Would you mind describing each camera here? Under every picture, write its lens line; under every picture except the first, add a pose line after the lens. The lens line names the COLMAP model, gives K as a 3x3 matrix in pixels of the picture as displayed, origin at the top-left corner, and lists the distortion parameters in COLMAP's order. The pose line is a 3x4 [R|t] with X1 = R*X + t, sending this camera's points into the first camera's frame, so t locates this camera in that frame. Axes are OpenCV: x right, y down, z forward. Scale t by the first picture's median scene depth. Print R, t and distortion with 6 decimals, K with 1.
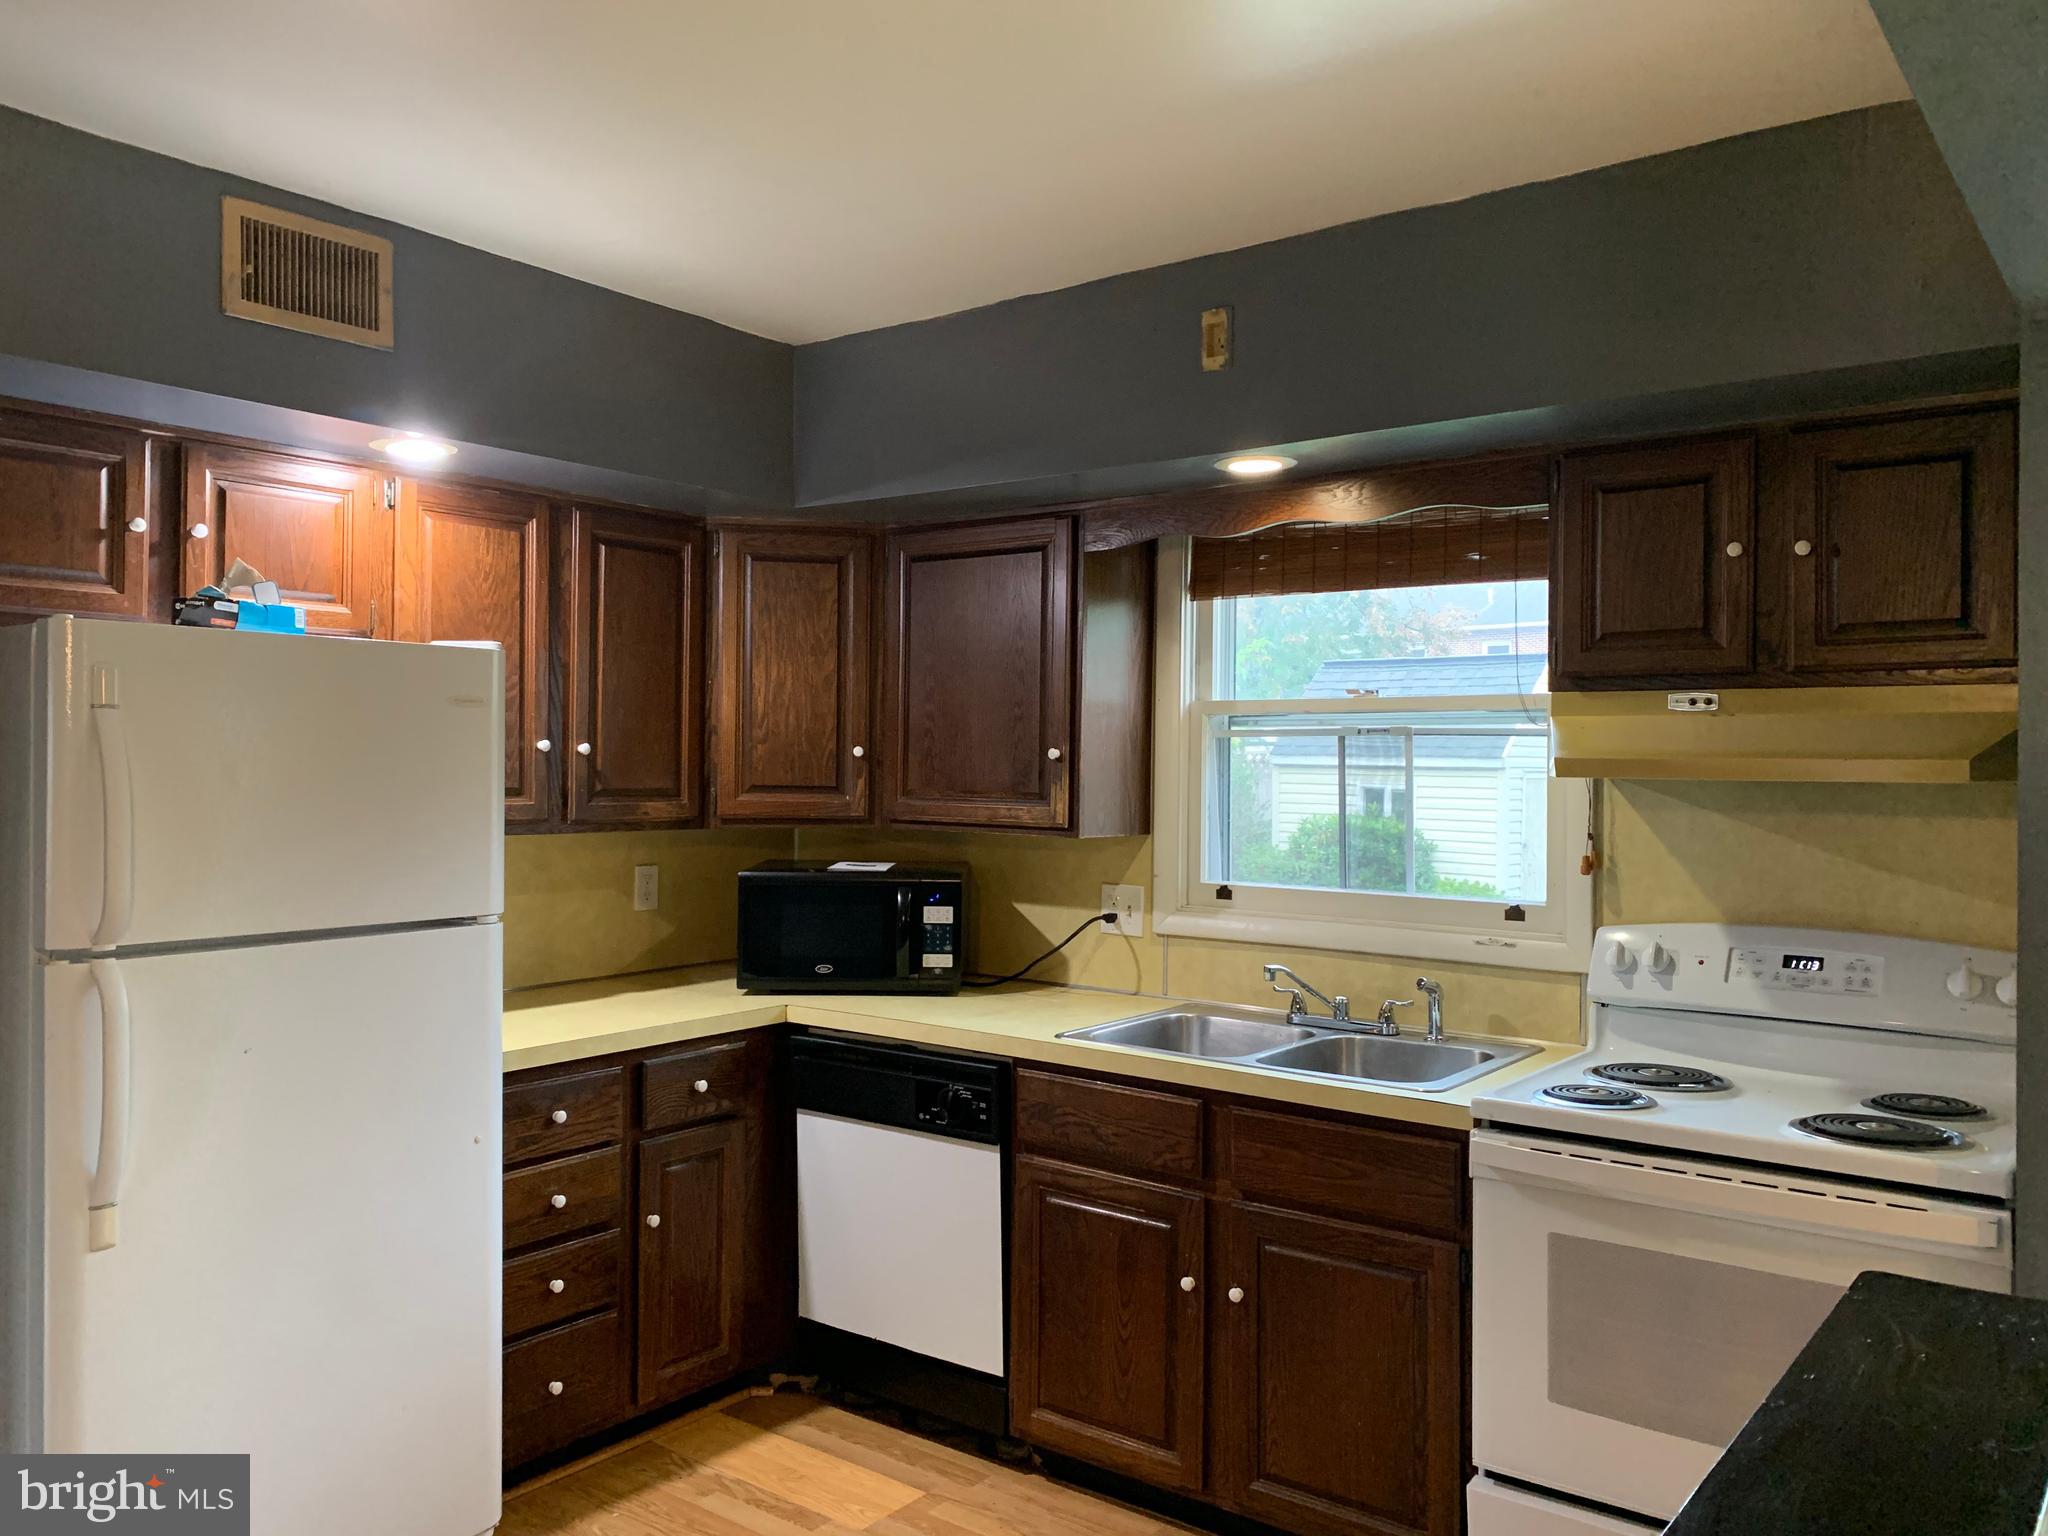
lens RADIAL K [[1564.0, 0, 1022.5], [0, 1564.0, 754.5], [0, 0, 1]] dist [0.041541, -0.031887]
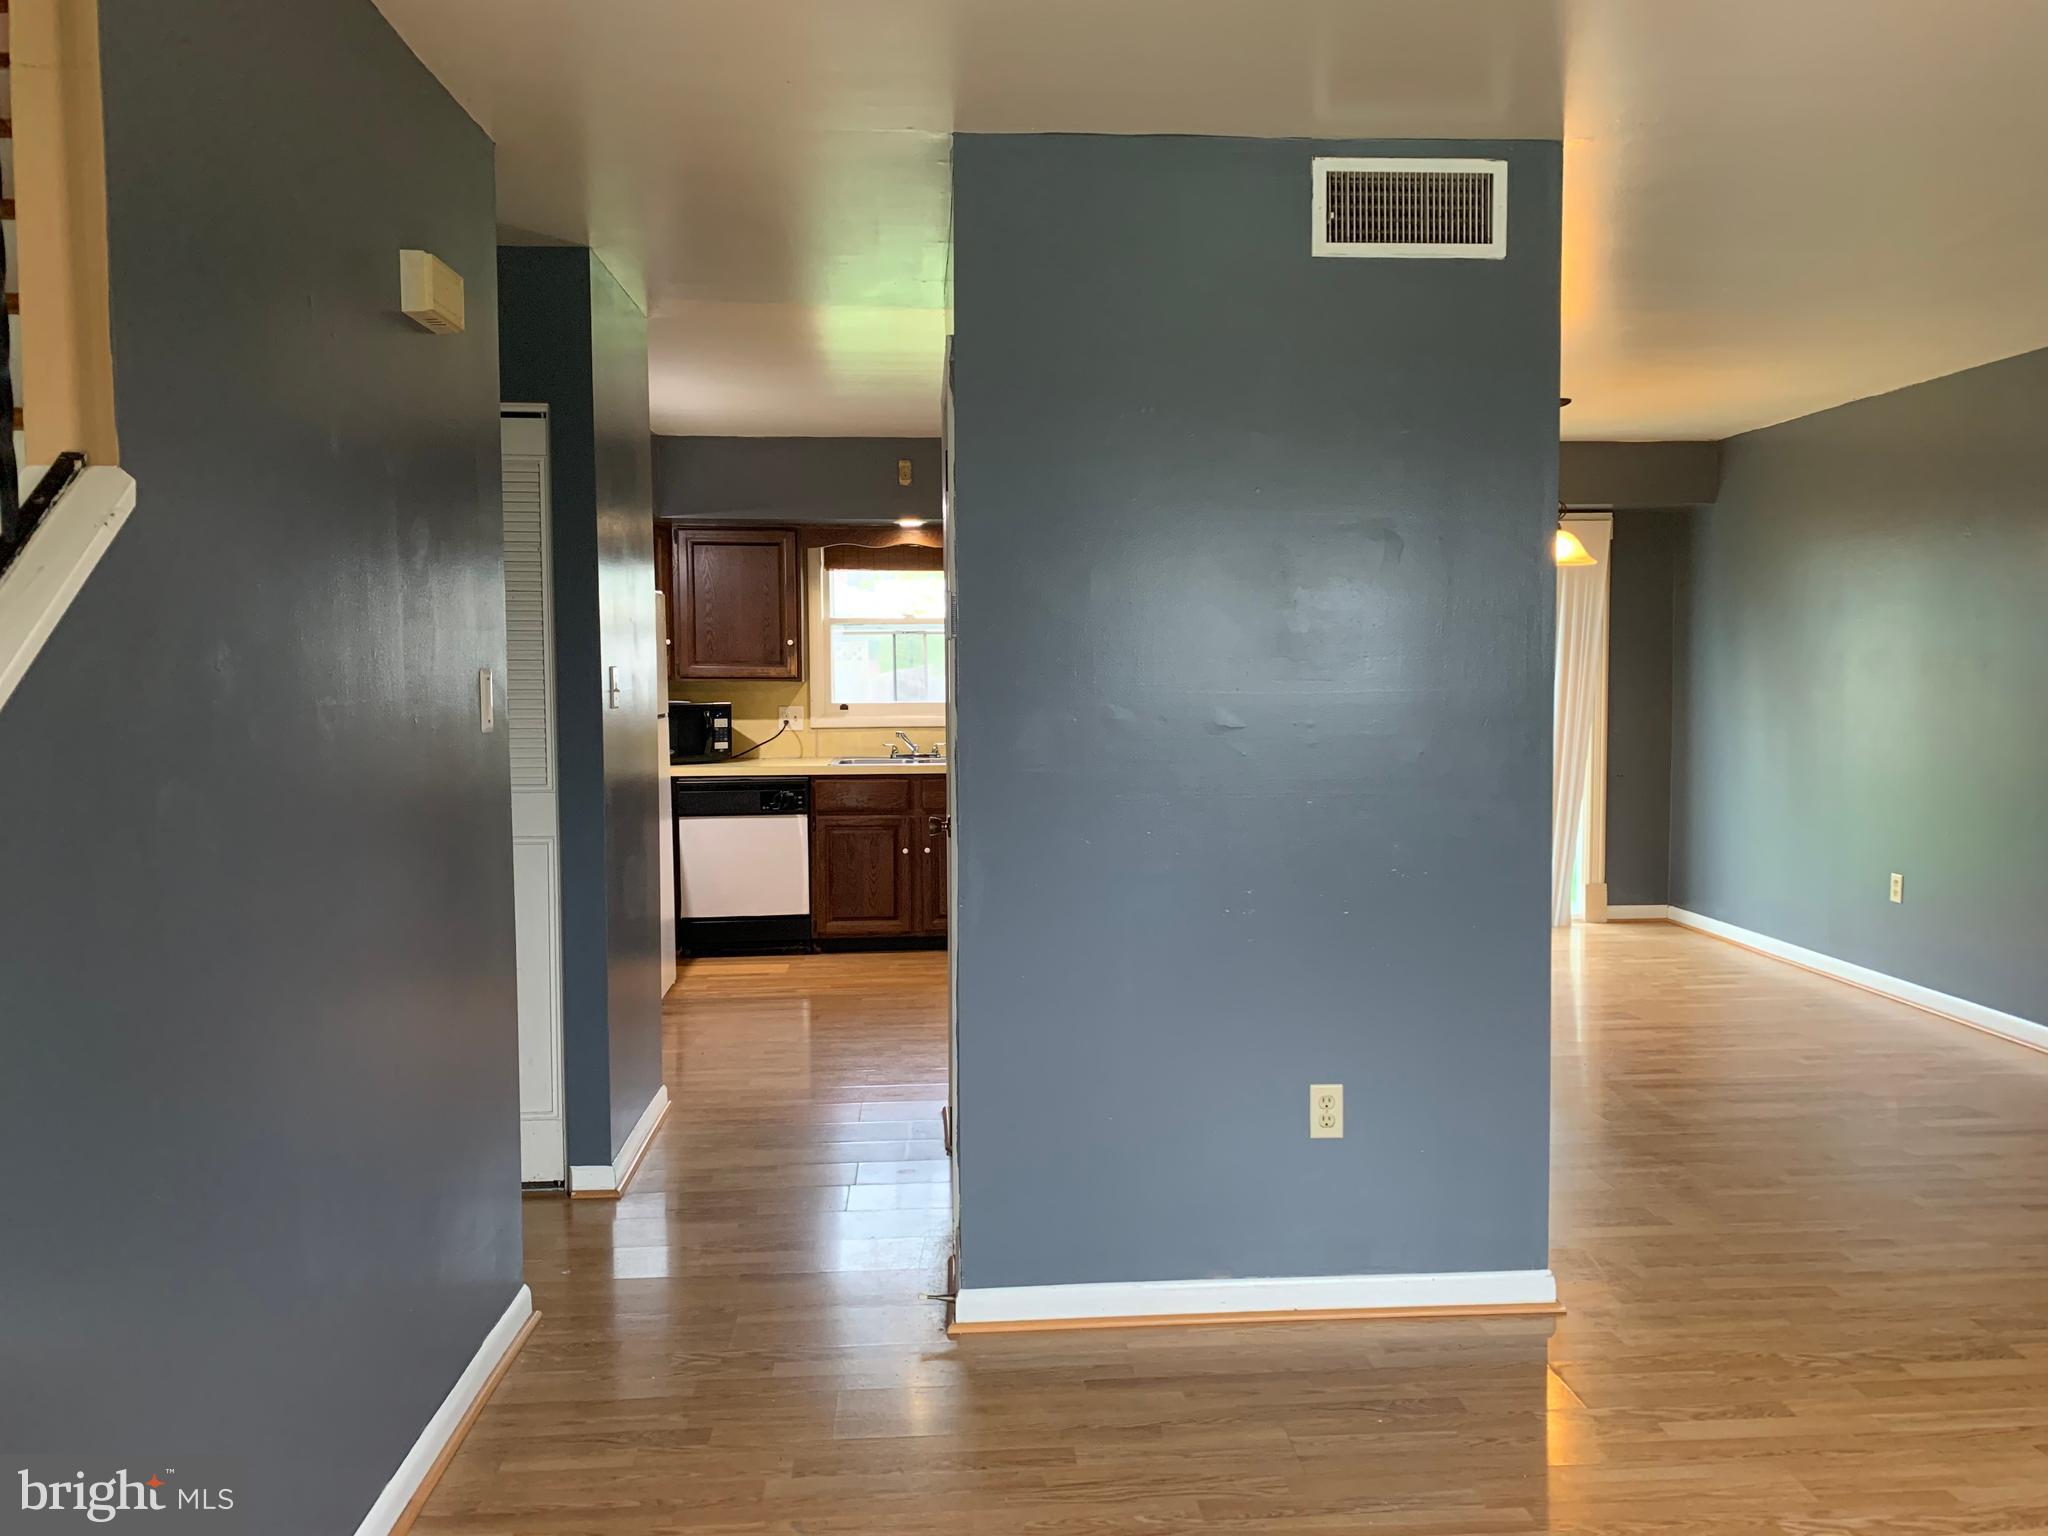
lens RADIAL K [[1564.0, 0, 1029.8], [0, 1564.0, 756.8], [0, 0, 1]] dist [0.041541, -0.031887]
pose [[0.747719, -0.052385, 0.661946, -1.261827], [0.014222, 0.997918, 0.062908, 0.027377], [-0.663863, -0.037623, 0.746907, -0.902207]]
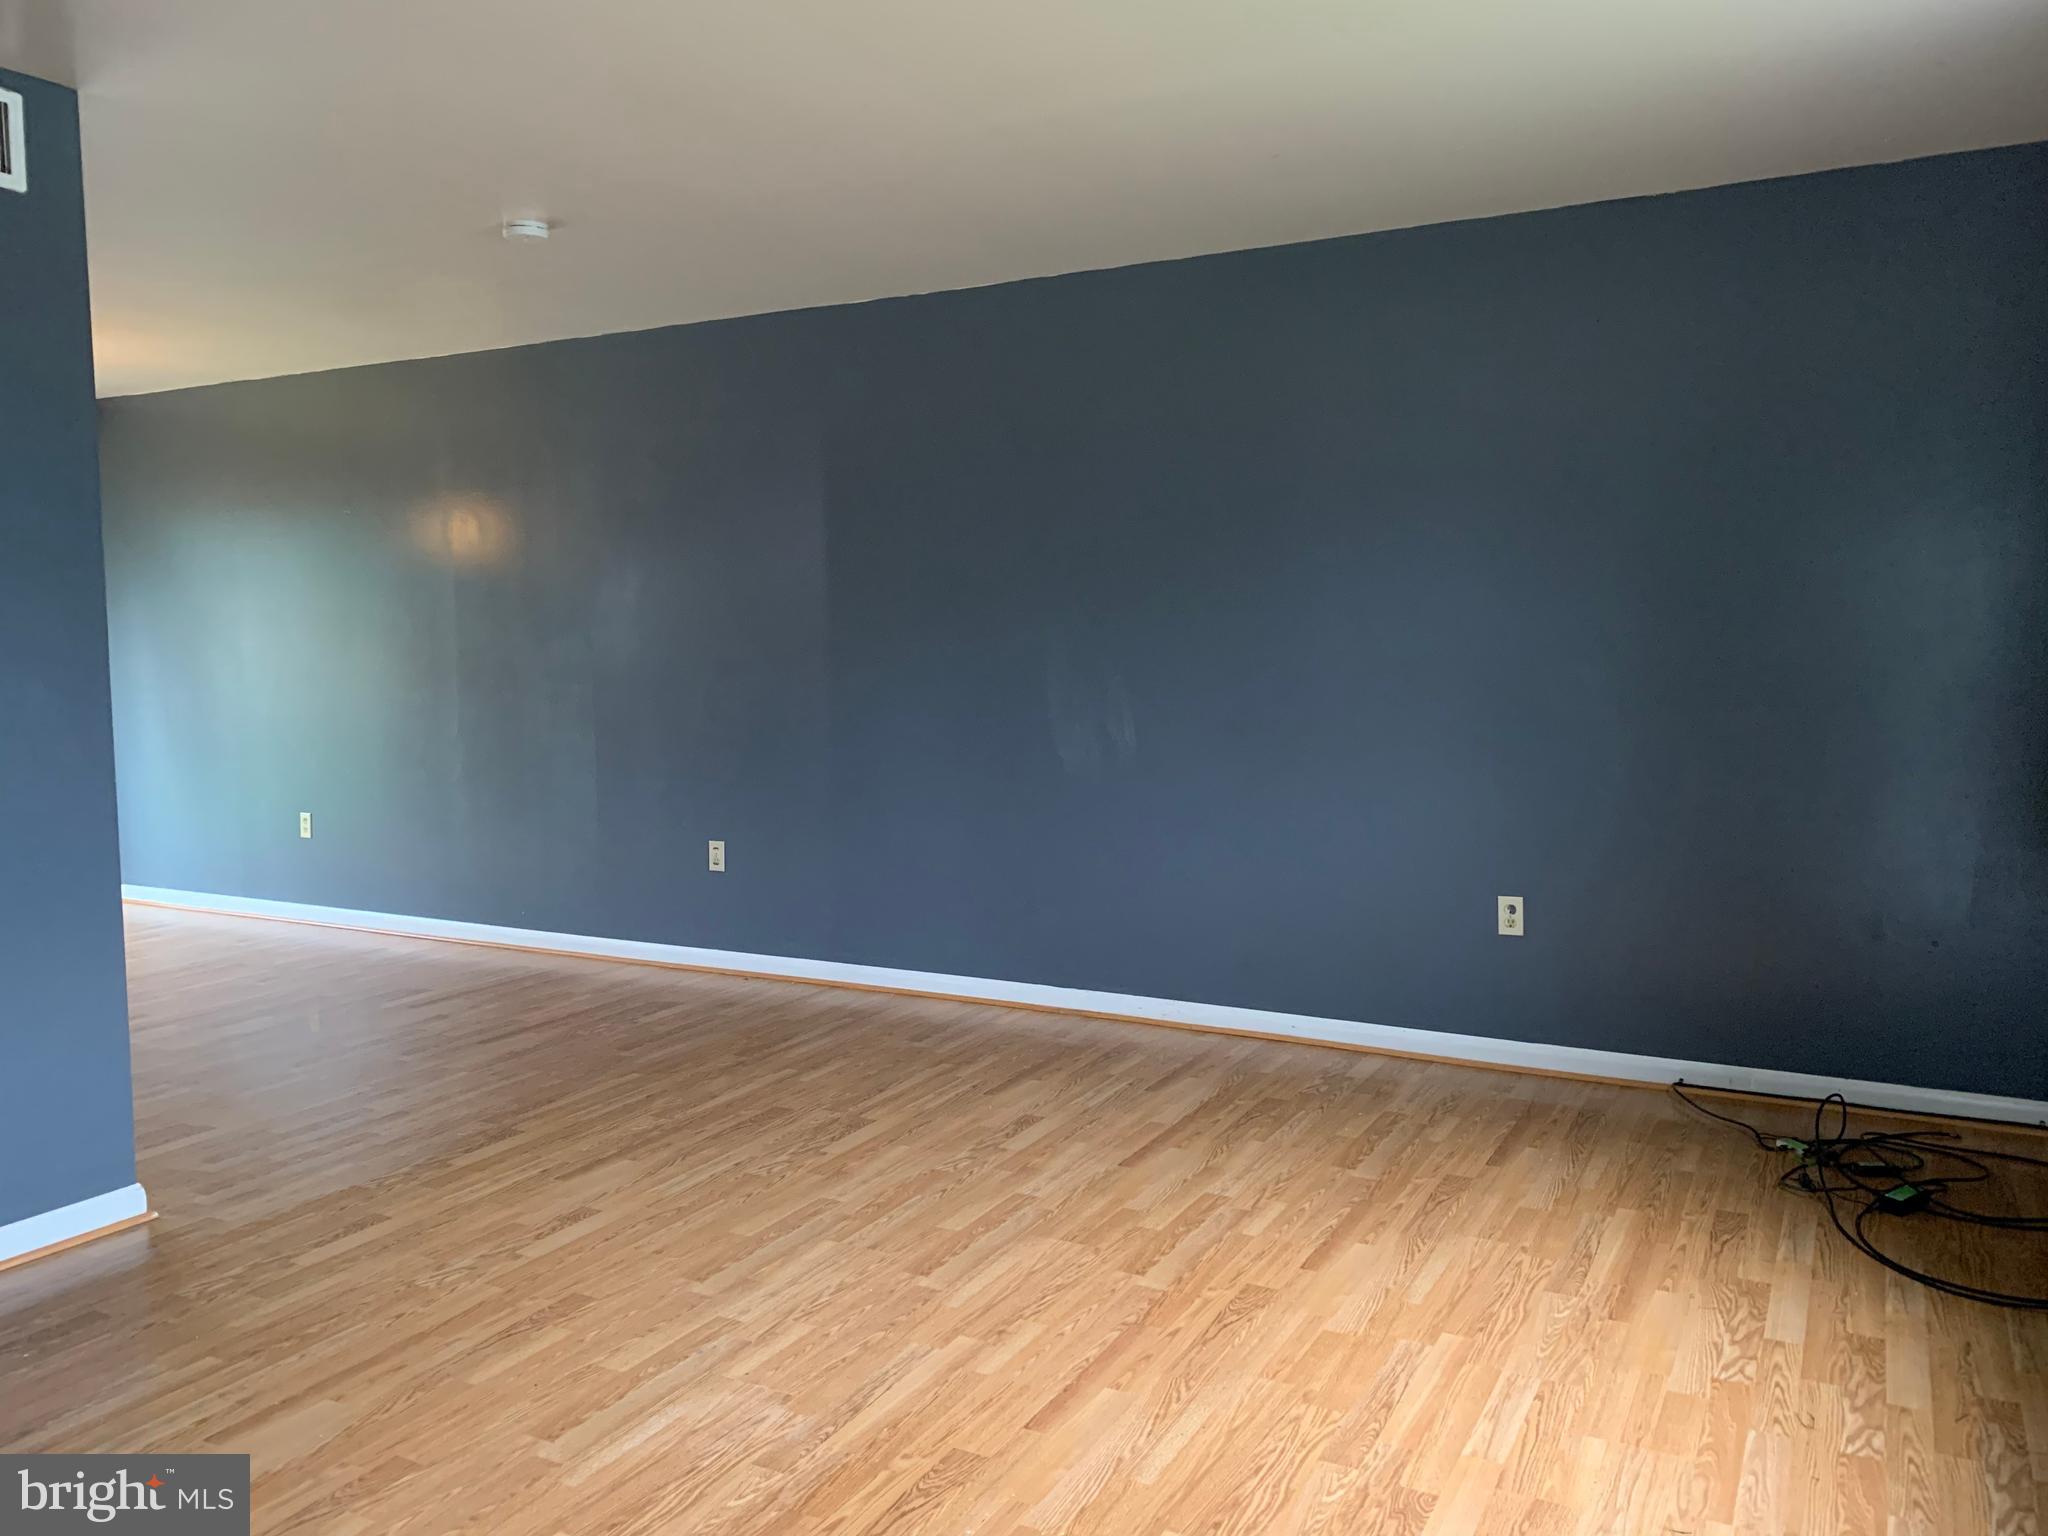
lens RADIAL K [[1564.0, 0, 1018.2], [0, 1564.0, 759.9], [0, 0, 1]] dist [0.041541, -0.031887]
pose [[-0.154242, -0.084804, 0.984387, -1.475706], [0.008517, 0.996159, 0.087152, 0.055558], [-0.987996, 0.021826, -0.152927, -0.803758]]
